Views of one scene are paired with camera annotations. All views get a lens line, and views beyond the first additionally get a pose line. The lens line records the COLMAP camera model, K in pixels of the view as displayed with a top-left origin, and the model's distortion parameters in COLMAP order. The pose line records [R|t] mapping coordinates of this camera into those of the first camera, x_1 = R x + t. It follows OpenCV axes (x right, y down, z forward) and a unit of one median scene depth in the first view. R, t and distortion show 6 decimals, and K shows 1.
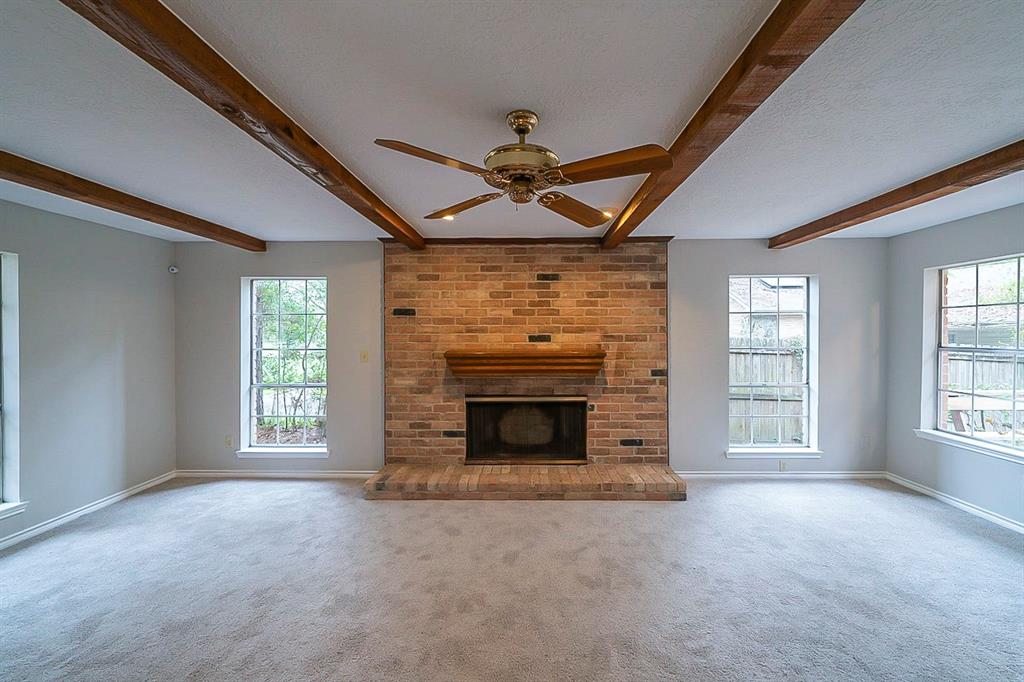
lens RADIAL K [[396.7, 0, 525.4], [0, 396.7, 336.3], [0, 0, 1]] dist [-0.000570, -0.000013]
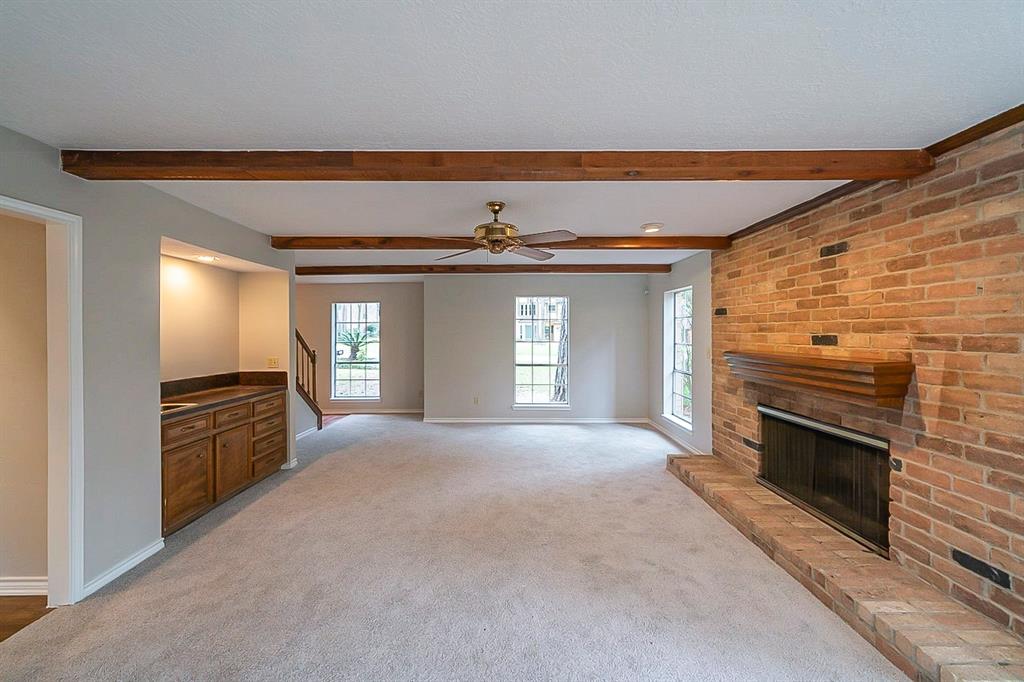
lens RADIAL K [[401.1, 0, 508.1], [0, 401.1, 335.2], [0, 0, 1]] dist [-0.000532, 0.000033]
pose [[0.011827, 0.009891, -0.999881, 0.732387], [-0.005084, 0.999939, 0.009832, -0.007490], [0.999917, 0.004967, 0.011876, 0.438155]]
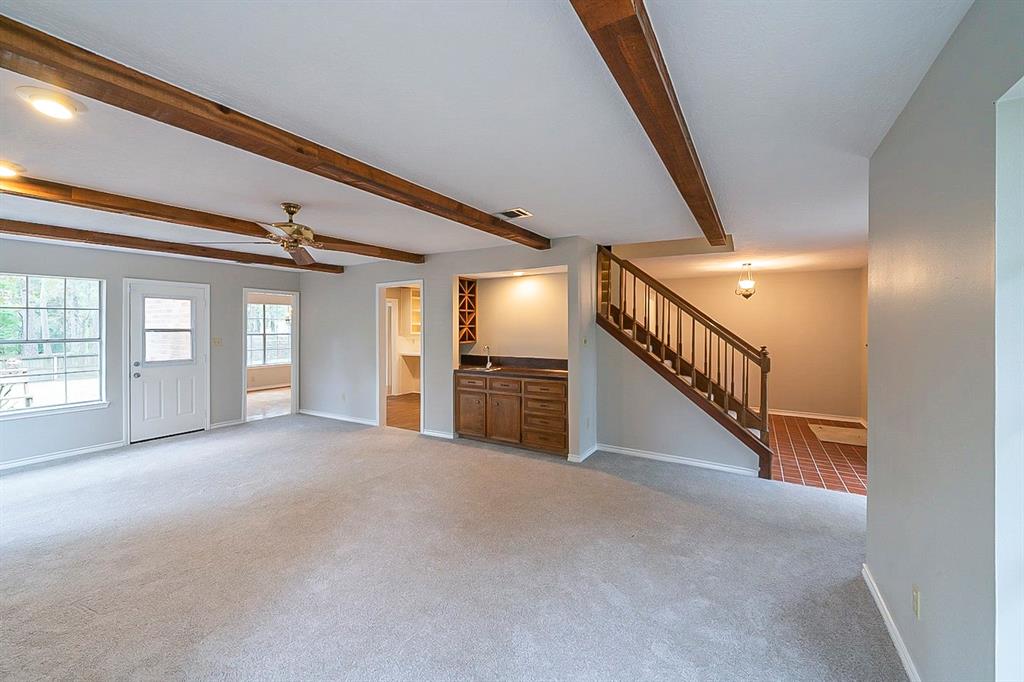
lens RADIAL K [[407.6, 0, 509.6], [0, 407.6, 325.2], [0, 0, 1]] dist [-0.000708, -0.000048]
pose [[-0.859718, 0.008142, 0.510703, -0.782222], [0.010135, 0.999948, 0.001119, -0.004254], [-0.510668, 0.006138, -0.859756, 0.896315]]
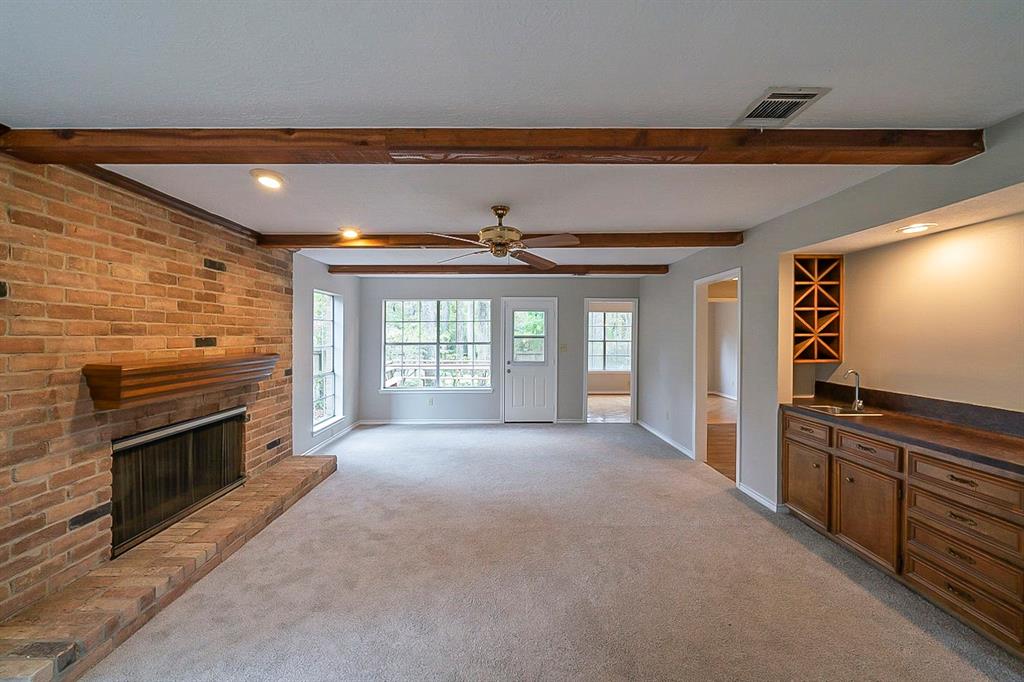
lens RADIAL K [[401.1, 0, 508.1], [0, 401.1, 335.2], [0, 0, 1]] dist [-0.000532, 0.000033]
pose [[-0.020181, 0.001171, 0.999796, -0.760771], [0.007005, 0.999975, -0.001030, -0.003012], [-0.999772, 0.006983, -0.020189, 0.425643]]
